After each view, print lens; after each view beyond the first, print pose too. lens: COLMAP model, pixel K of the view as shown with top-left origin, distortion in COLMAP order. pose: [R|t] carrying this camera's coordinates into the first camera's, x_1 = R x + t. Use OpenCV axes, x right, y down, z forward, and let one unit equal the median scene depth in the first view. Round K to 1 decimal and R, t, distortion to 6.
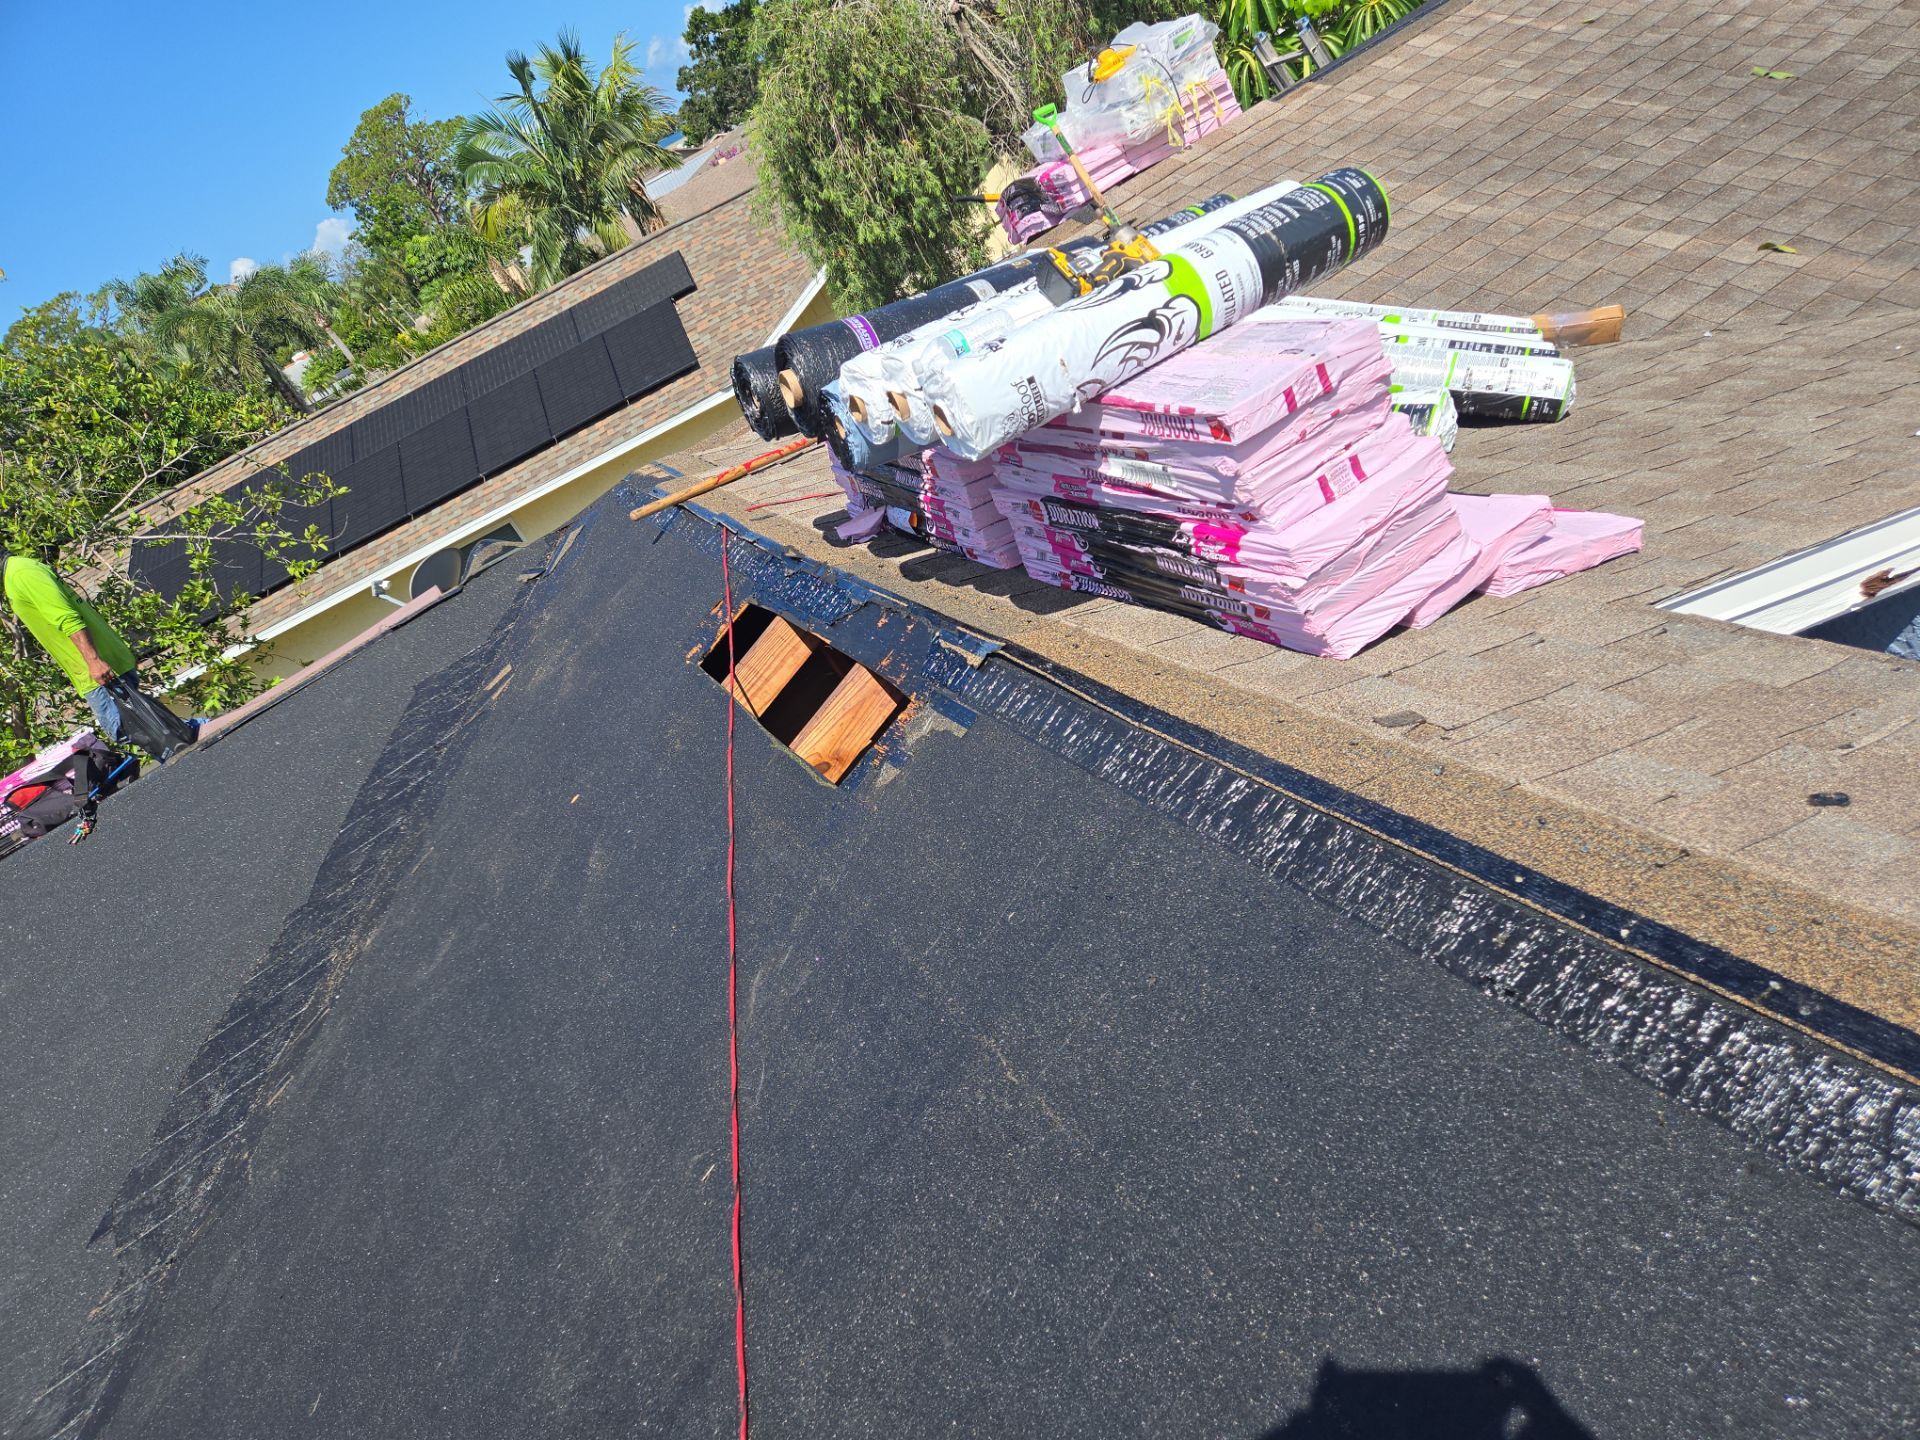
lens RADIAL K [[1283.0, 0, 954.1], [0, 1283.0, 708.6], [0, 0, 1]] dist [0.054943, -0.057635]
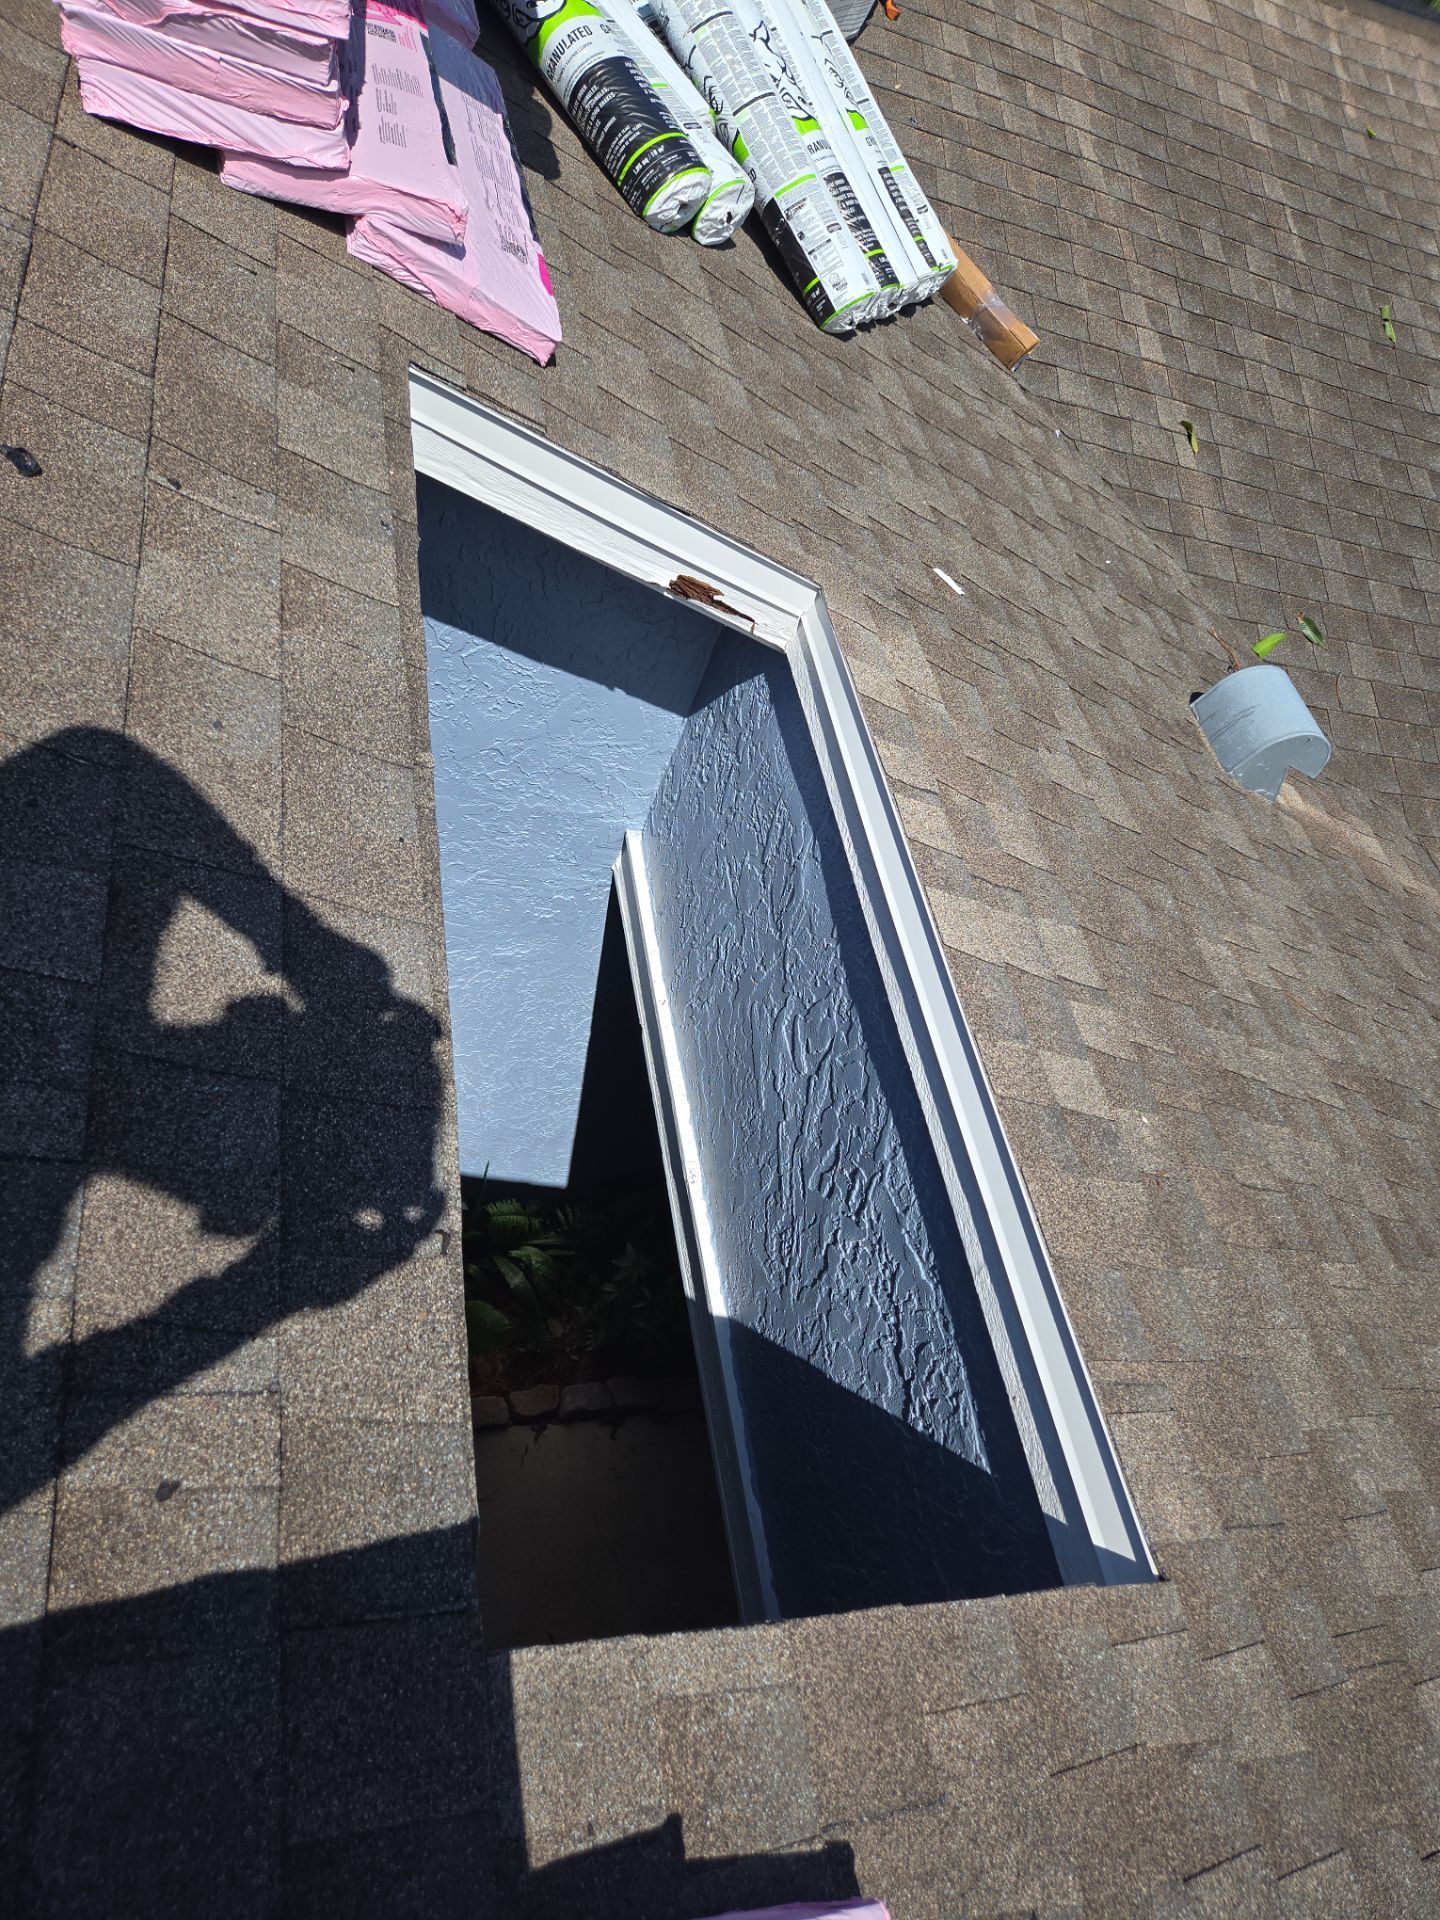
lens RADIAL K [[1283.0, 0, 715.6], [0, 1283.0, 964.8], [0, 0, 1]] dist [0.054943, -0.057635]
pose [[0.673378, 0.632168, 0.383309, 0.289498], [-0.734570, 0.630660, 0.250349, -0.094605], [-0.083475, -0.450147, 0.889044, 0.004779]]
